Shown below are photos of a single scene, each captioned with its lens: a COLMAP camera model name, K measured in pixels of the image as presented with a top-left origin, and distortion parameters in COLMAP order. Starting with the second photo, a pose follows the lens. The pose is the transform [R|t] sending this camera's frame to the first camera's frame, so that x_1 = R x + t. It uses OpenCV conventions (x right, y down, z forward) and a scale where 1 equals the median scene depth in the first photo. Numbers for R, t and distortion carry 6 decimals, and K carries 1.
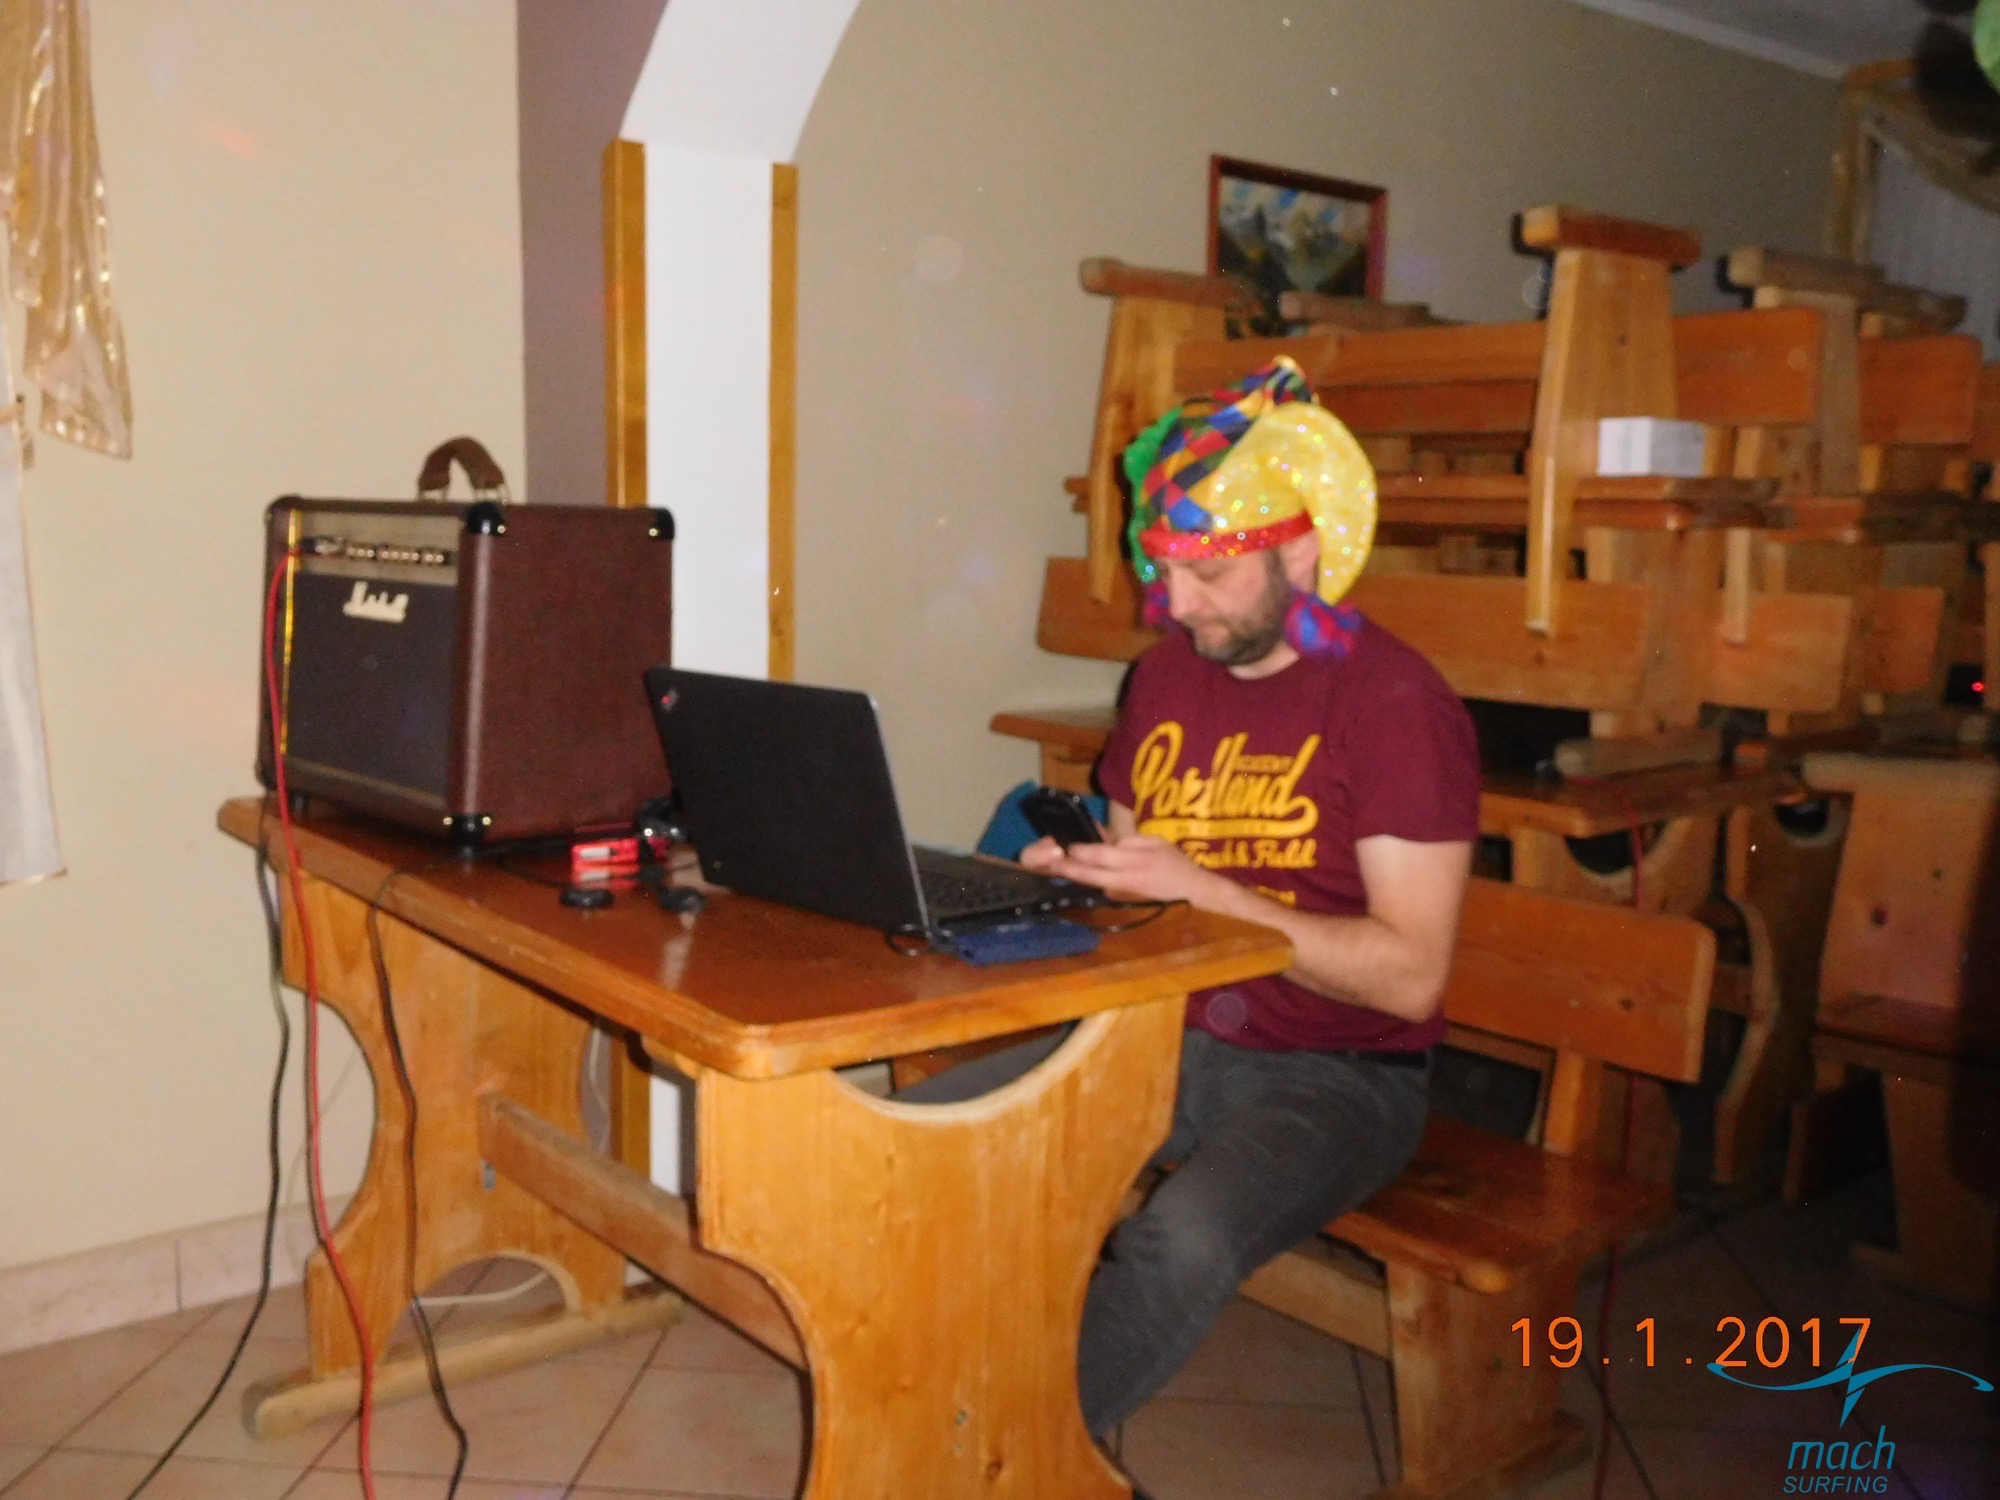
lens RADIAL K [[1919.9, 0, 1007.2], [0, 1919.9, 712.0], [0, 0, 1]] dist [0.033677, 0.000000]
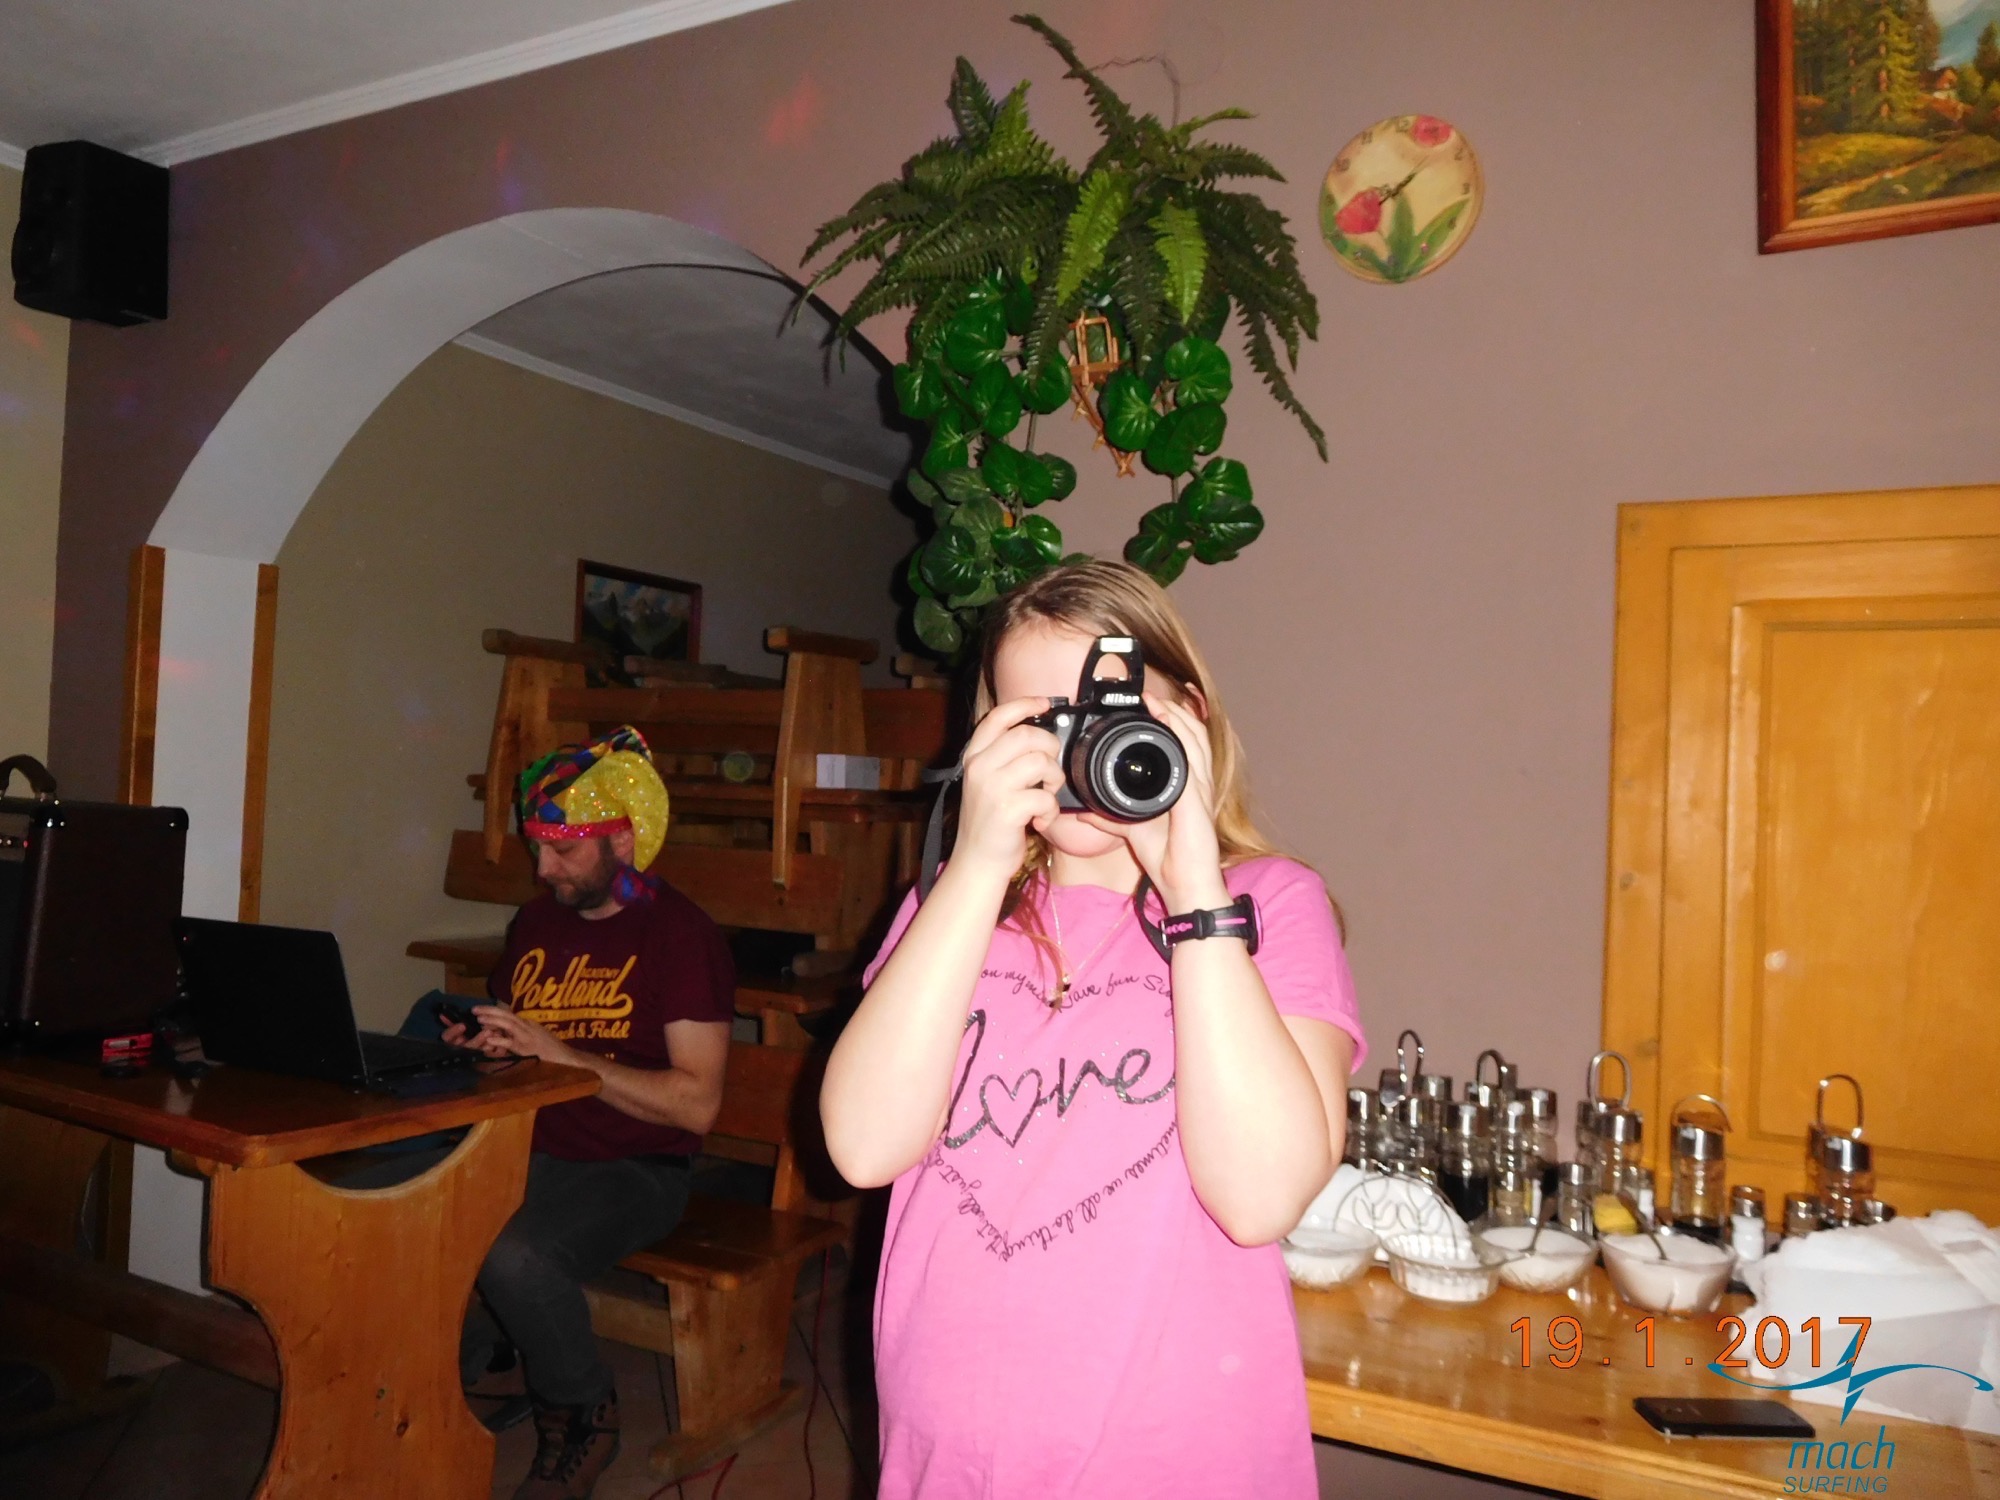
lens RADIAL K [[1512.7, 0, 1018.1], [0, 1512.7, 764.8], [0, 0, 1]] dist [-0.015894, 0.008493]
pose [[0.929996, 0.025425, 0.366690, -0.002707], [0.015599, 0.993976, -0.108479, -0.002173], [-0.367239, 0.106605, 0.923997, -0.271992]]
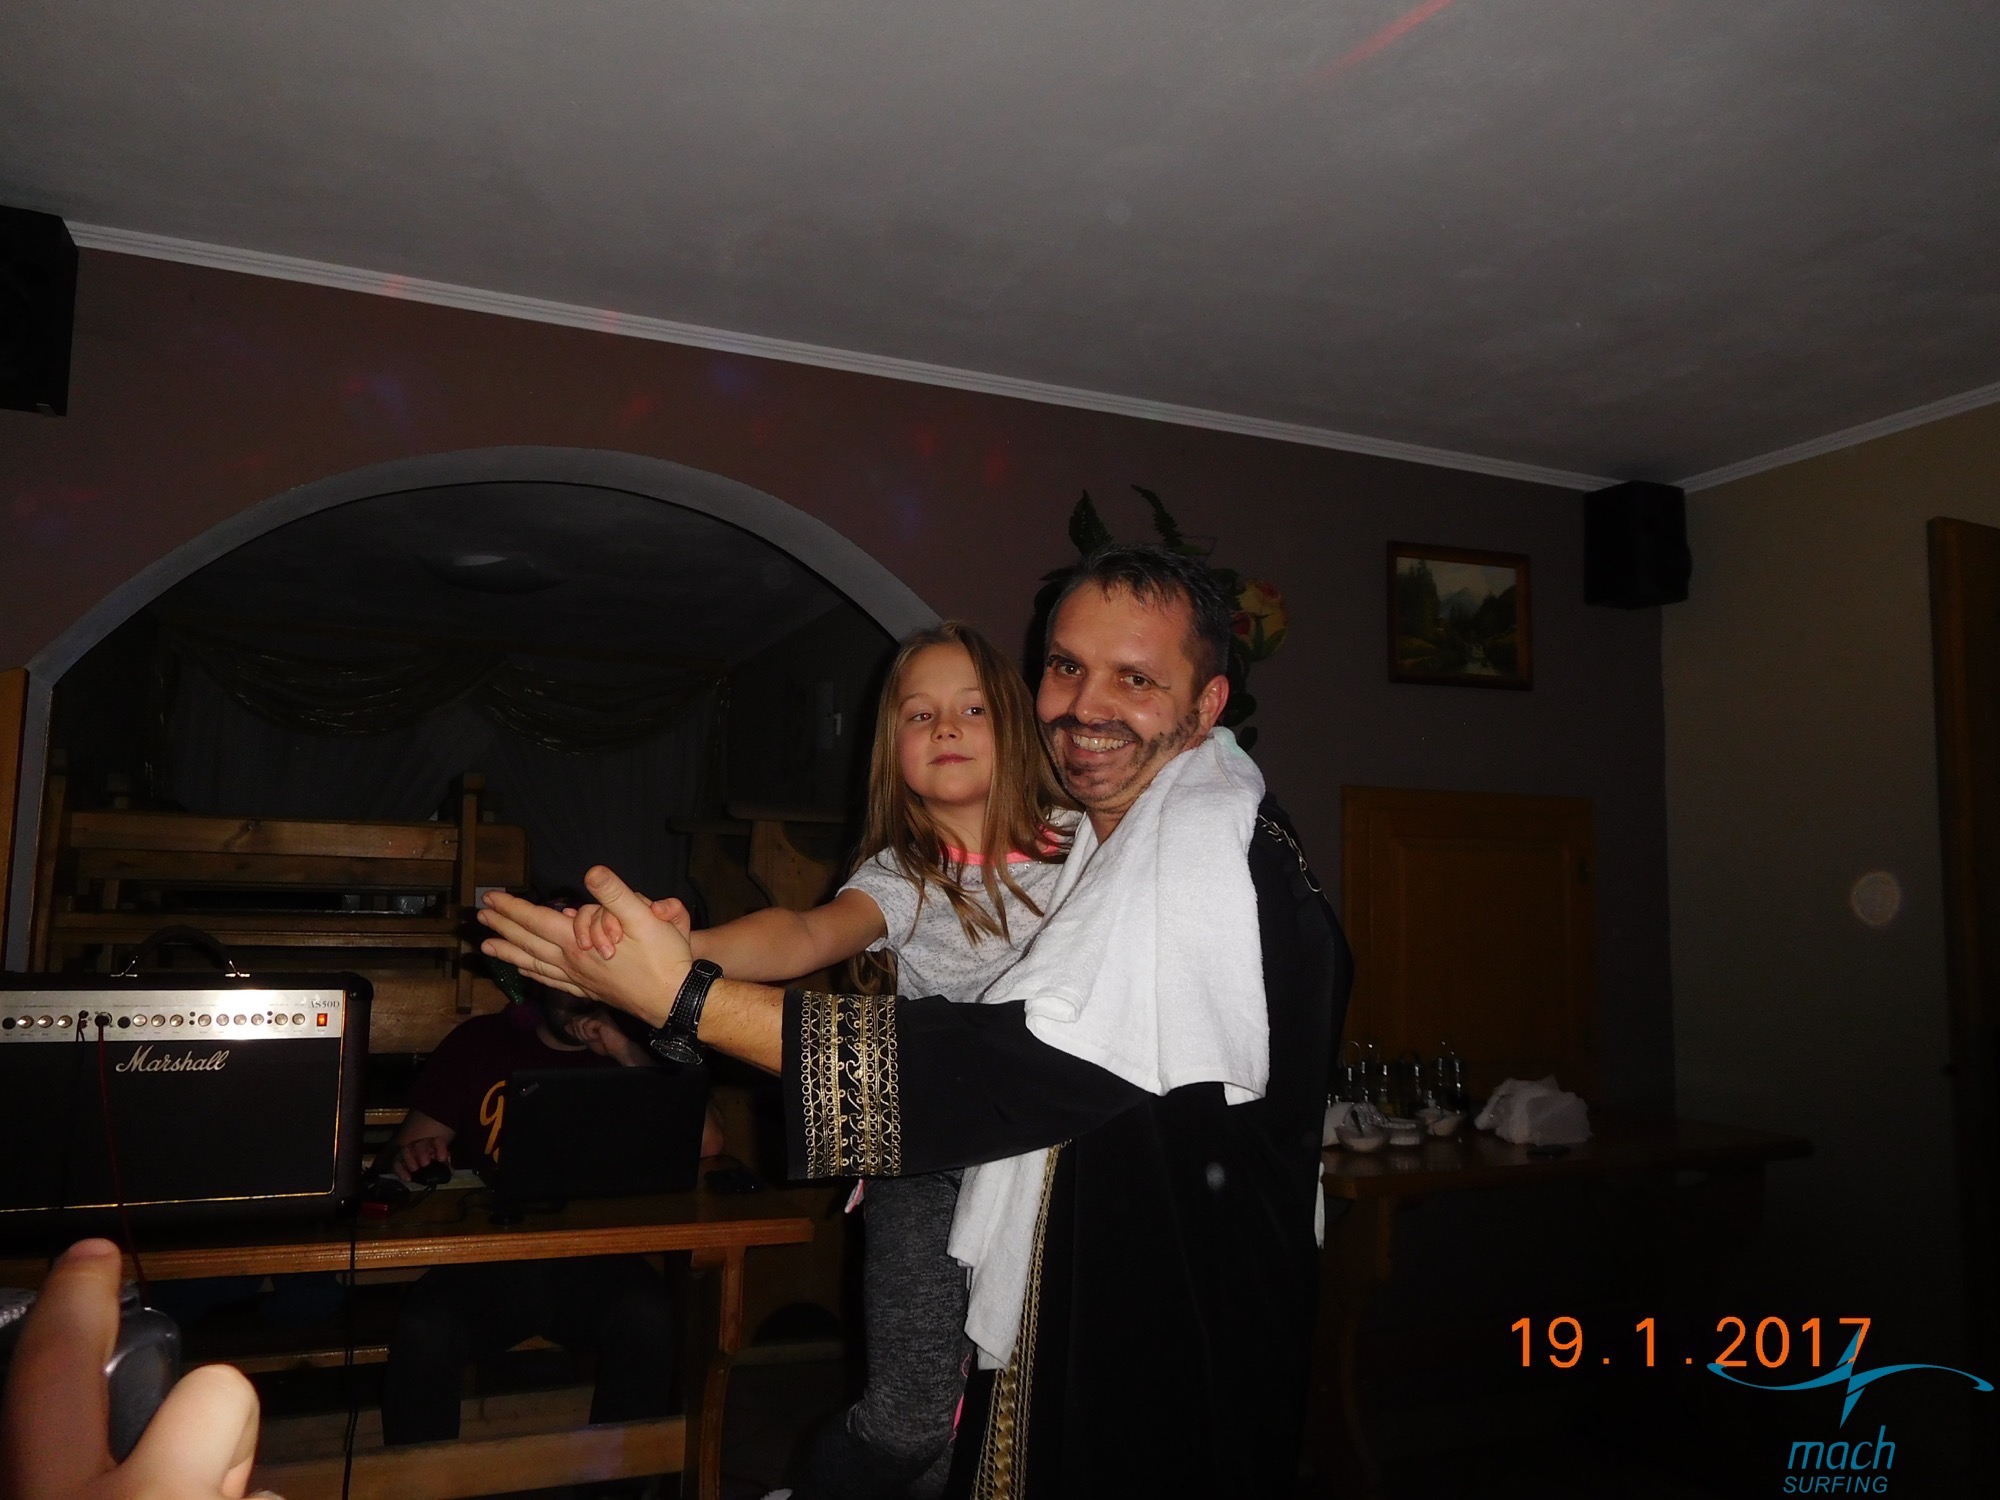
lens RADIAL K [[1512.7, 0, 1001.9], [0, 1512.7, 761.3], [0, 0, 1]] dist [-0.015894, 0.008493]
pose [[0.286800, 0.067905, 0.955581, -1.005270], [0.082323, 0.992048, -0.095204, -0.097207], [-0.954447, 0.105971, 0.278929, 0.142699]]
